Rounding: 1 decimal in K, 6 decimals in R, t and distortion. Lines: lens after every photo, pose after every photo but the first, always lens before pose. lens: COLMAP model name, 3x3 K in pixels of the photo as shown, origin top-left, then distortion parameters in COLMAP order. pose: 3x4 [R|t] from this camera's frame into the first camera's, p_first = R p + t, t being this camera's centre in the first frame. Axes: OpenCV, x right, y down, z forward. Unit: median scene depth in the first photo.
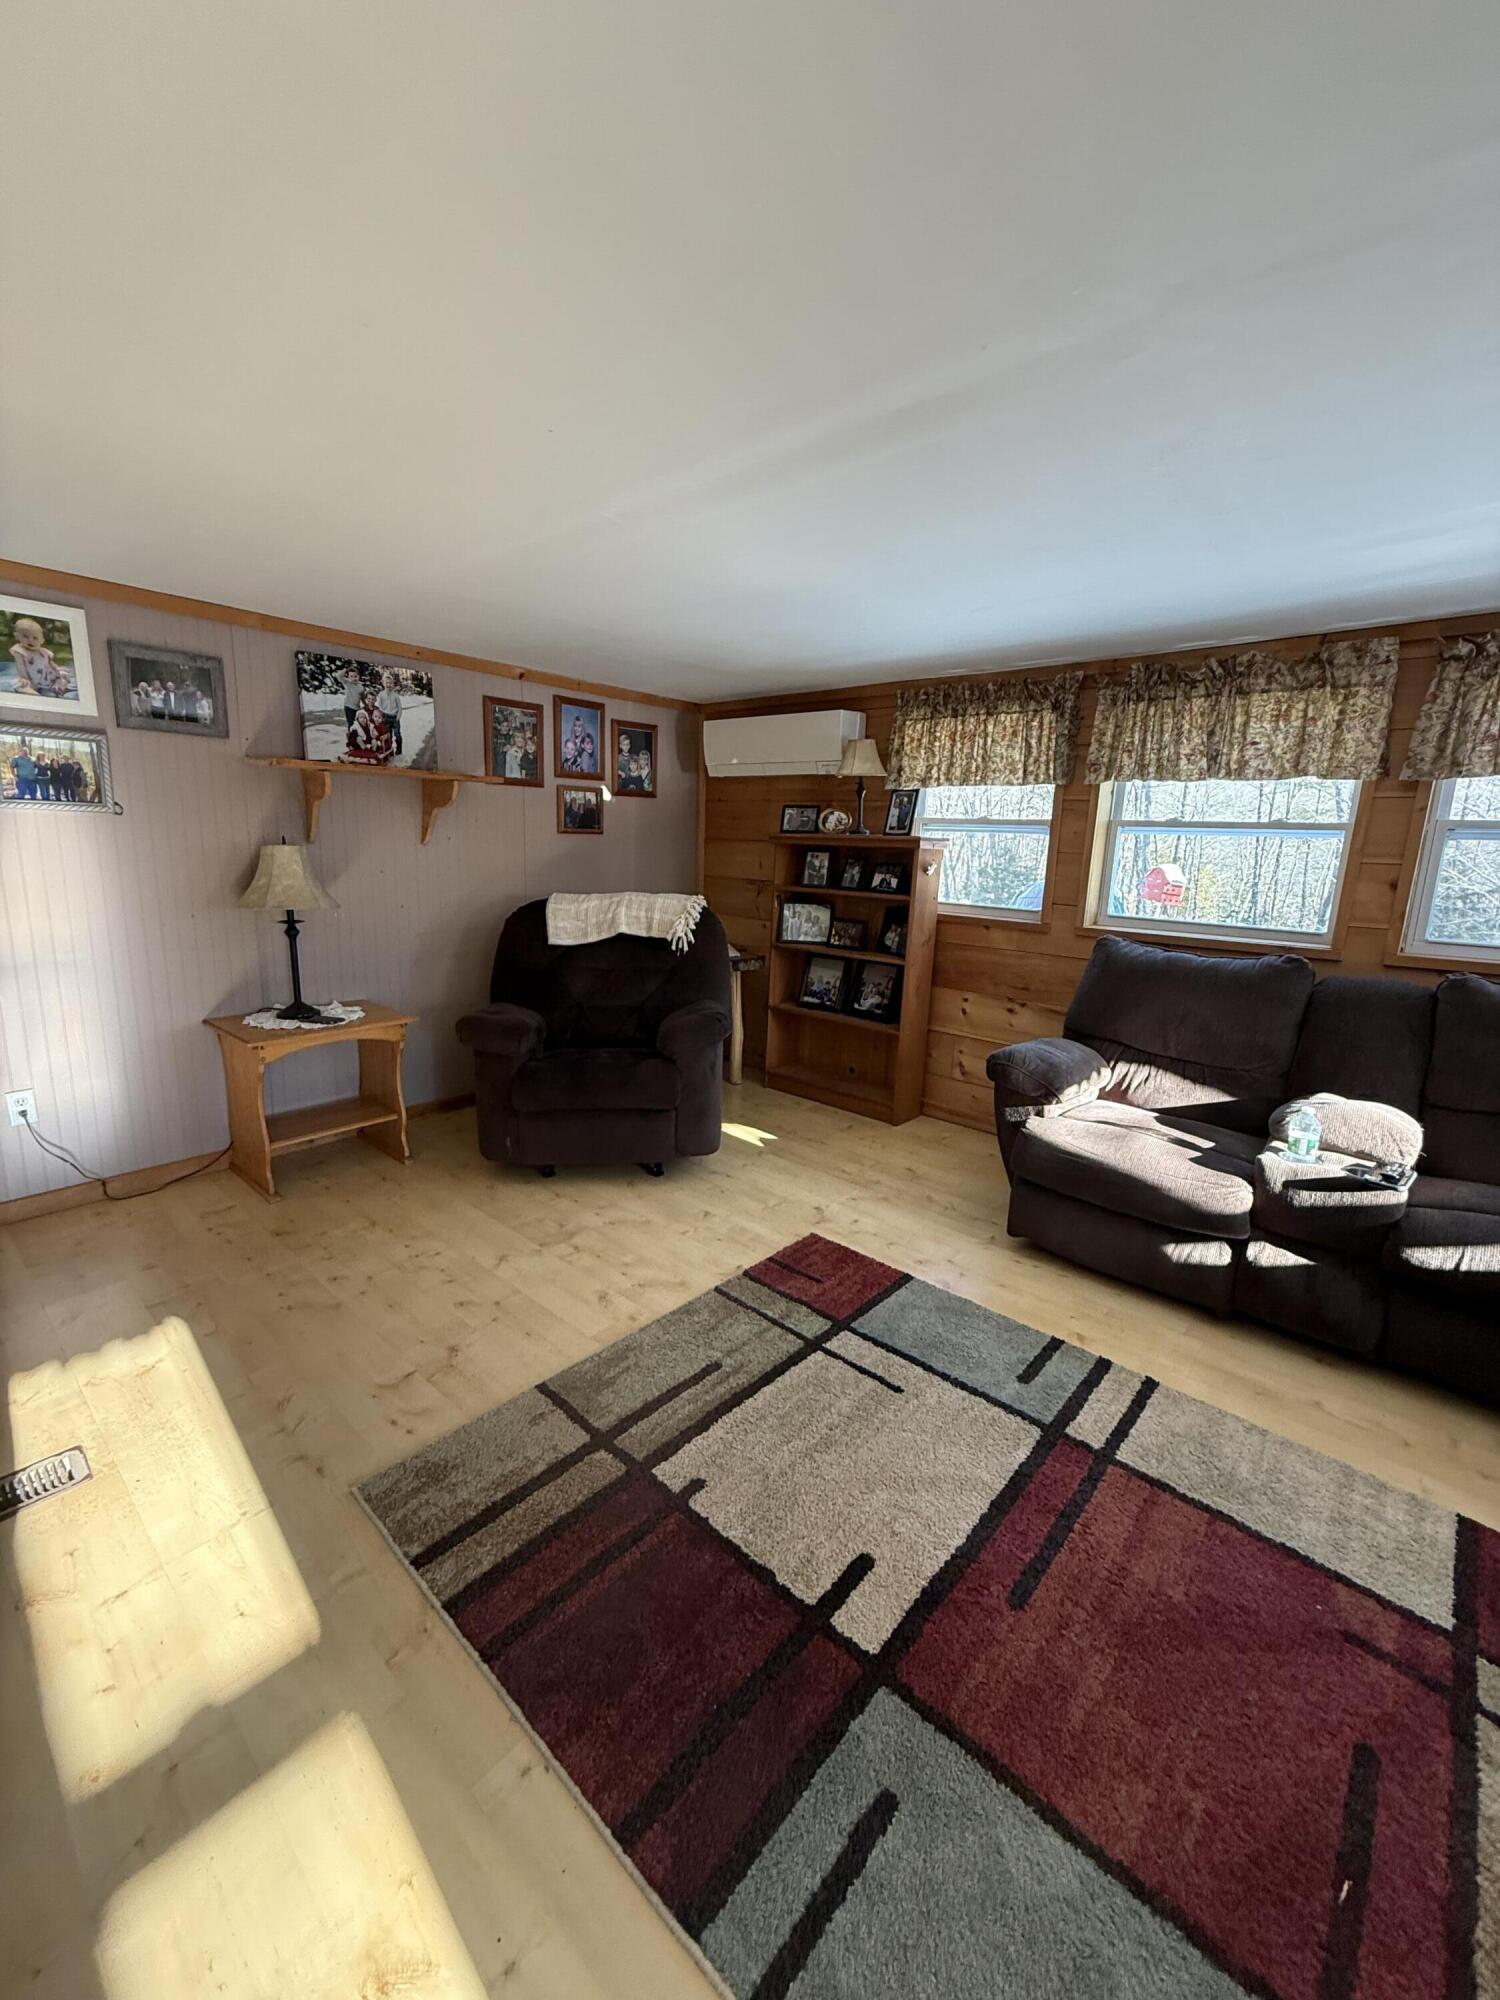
lens RADIAL K [[793.3, 0, 748.8], [0, 793.3, 991.1], [0, 0, 1]] dist [0.001592, -0.000656]
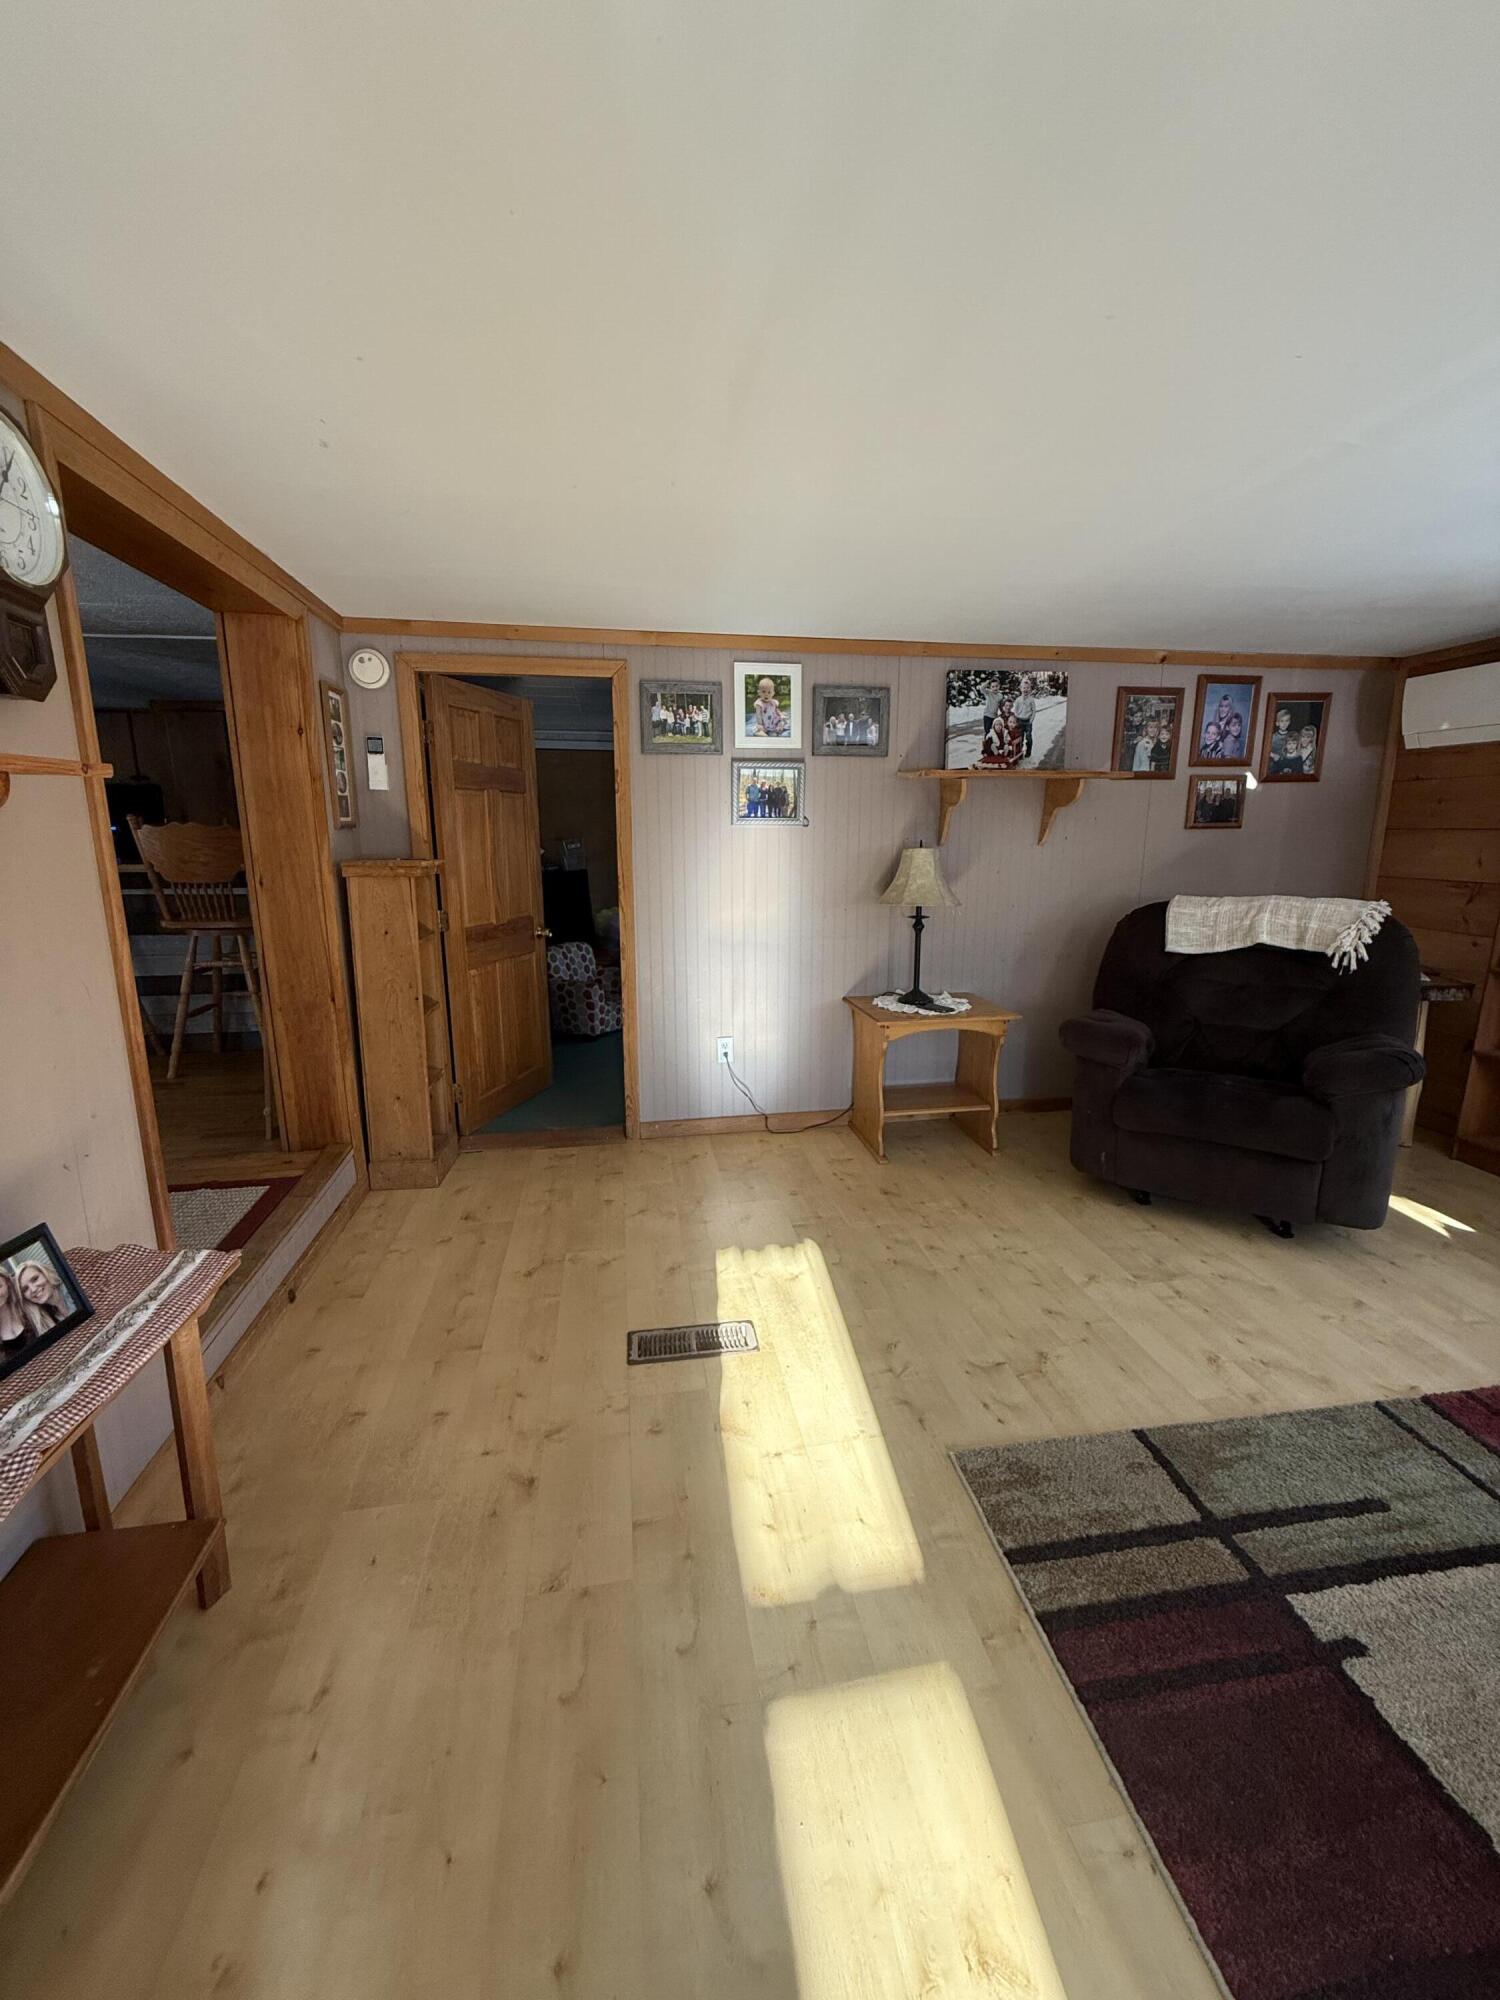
lens RADIAL K [[793.3, 0, 751.0], [0, 793.3, 990.3], [0, 0, 1]] dist [0.001592, -0.000656]
pose [[0.773084, 0.091900, -0.627611, -0.061408], [-0.092985, 0.995179, 0.031184, 0.002013], [0.627451, 0.034251, 0.777902, -0.008855]]
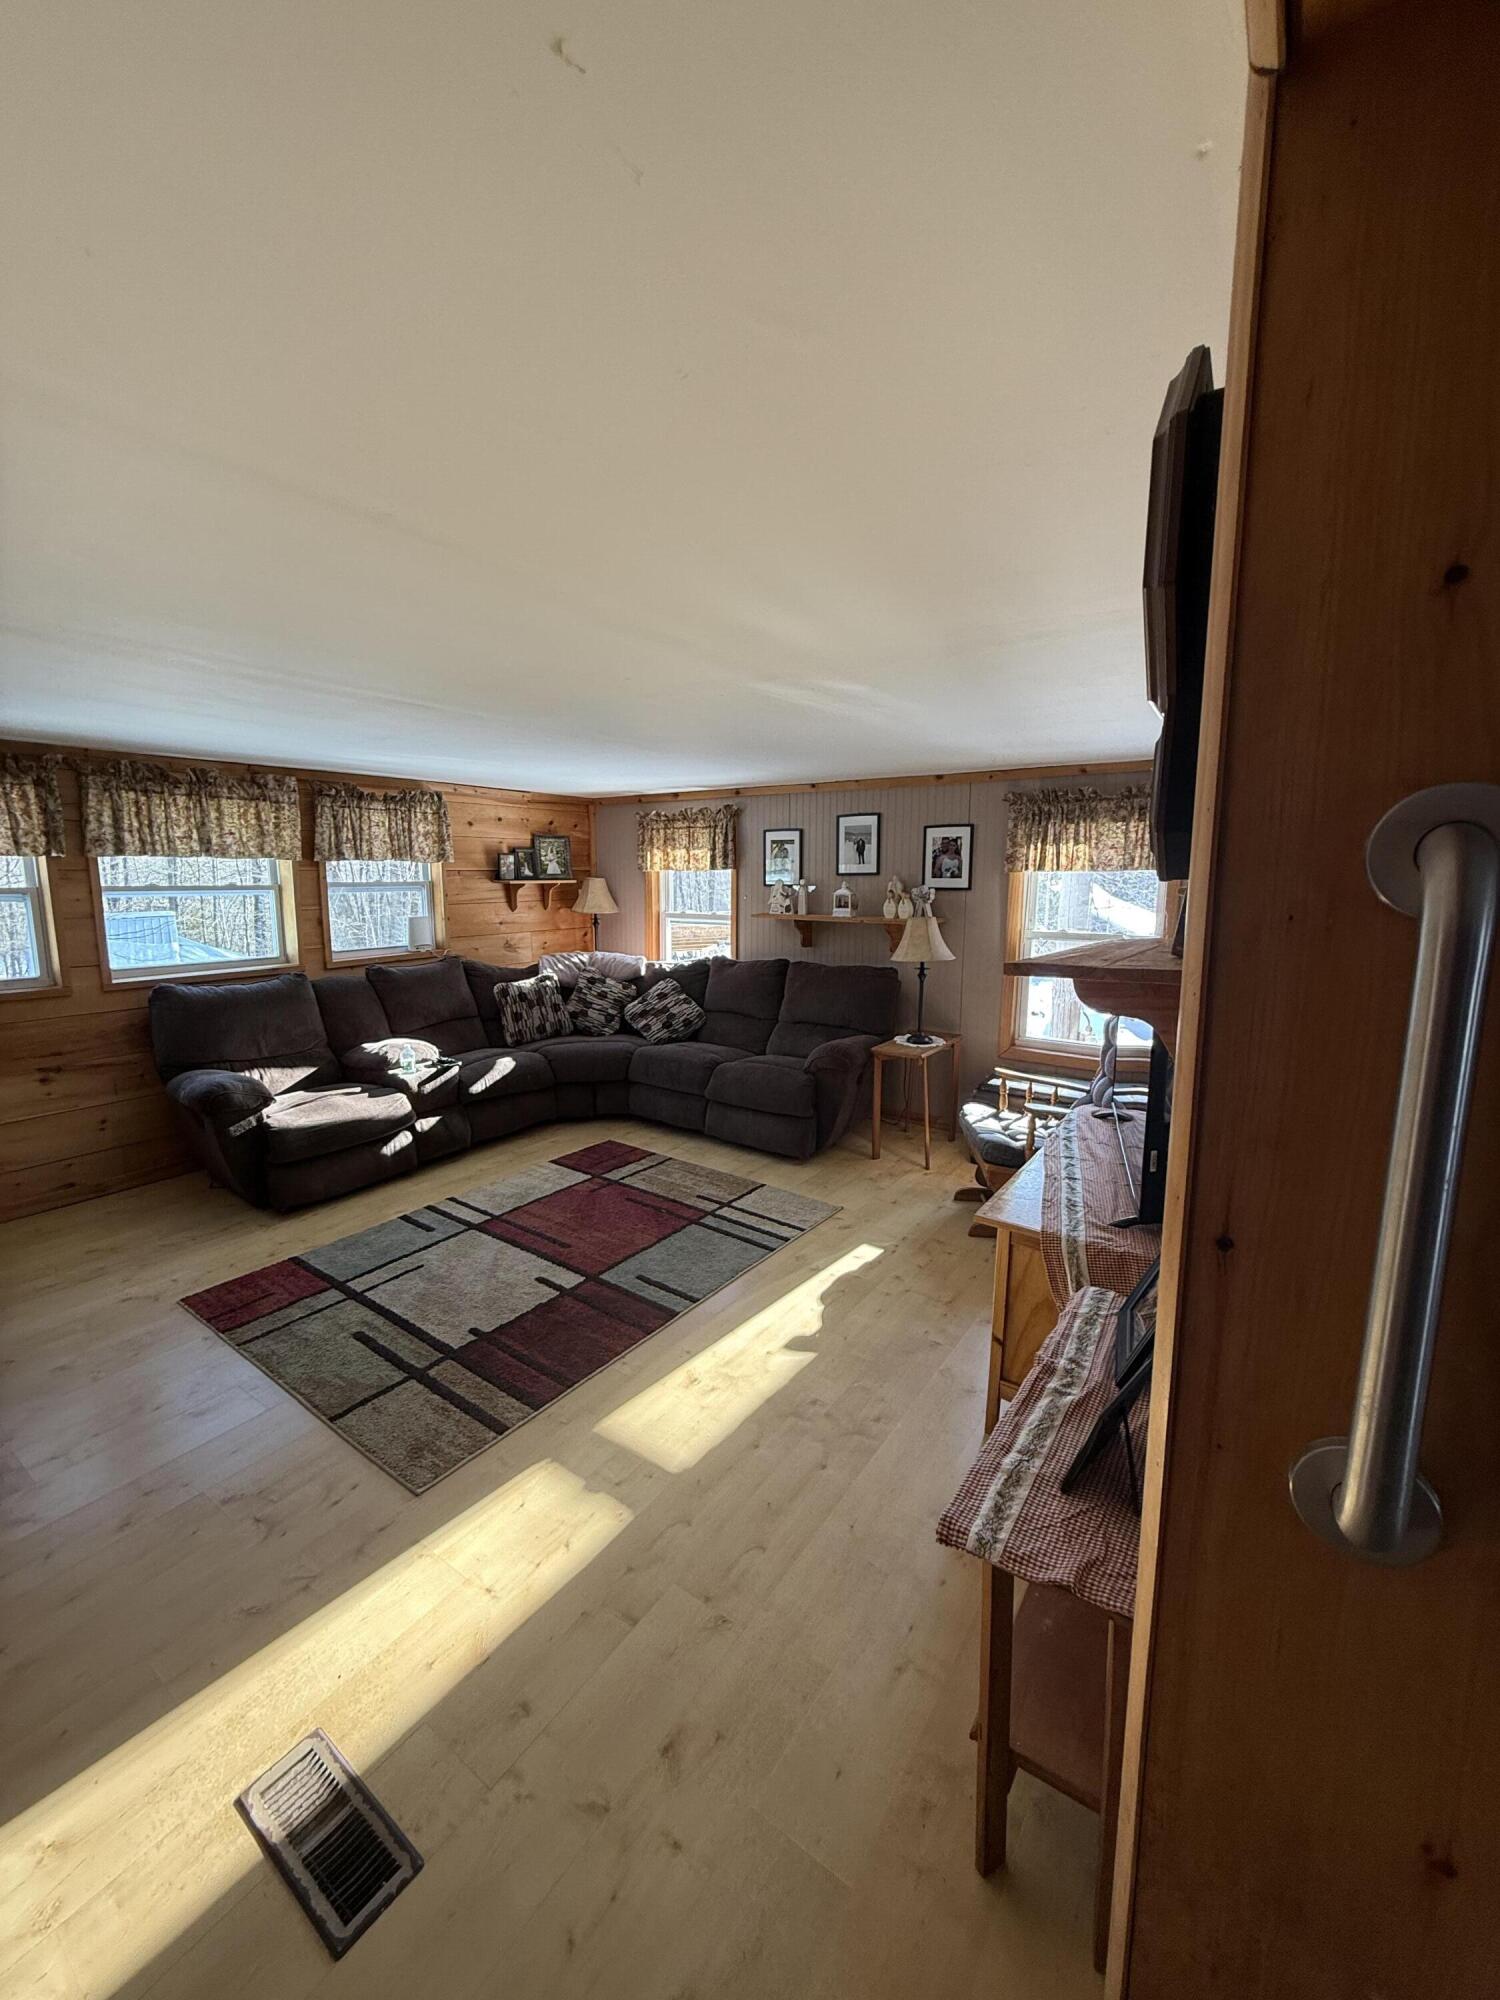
lens RADIAL K [[793.3, 0, 749.6], [0, 793.3, 994.7], [0, 0, 1]] dist [0.001592, -0.000656]
pose [[-0.106184, -0.184169, 0.977142, -1.034279], [0.181168, 0.962666, 0.201127, -0.171616], [-0.977703, 0.198383, -0.068854, 0.277382]]
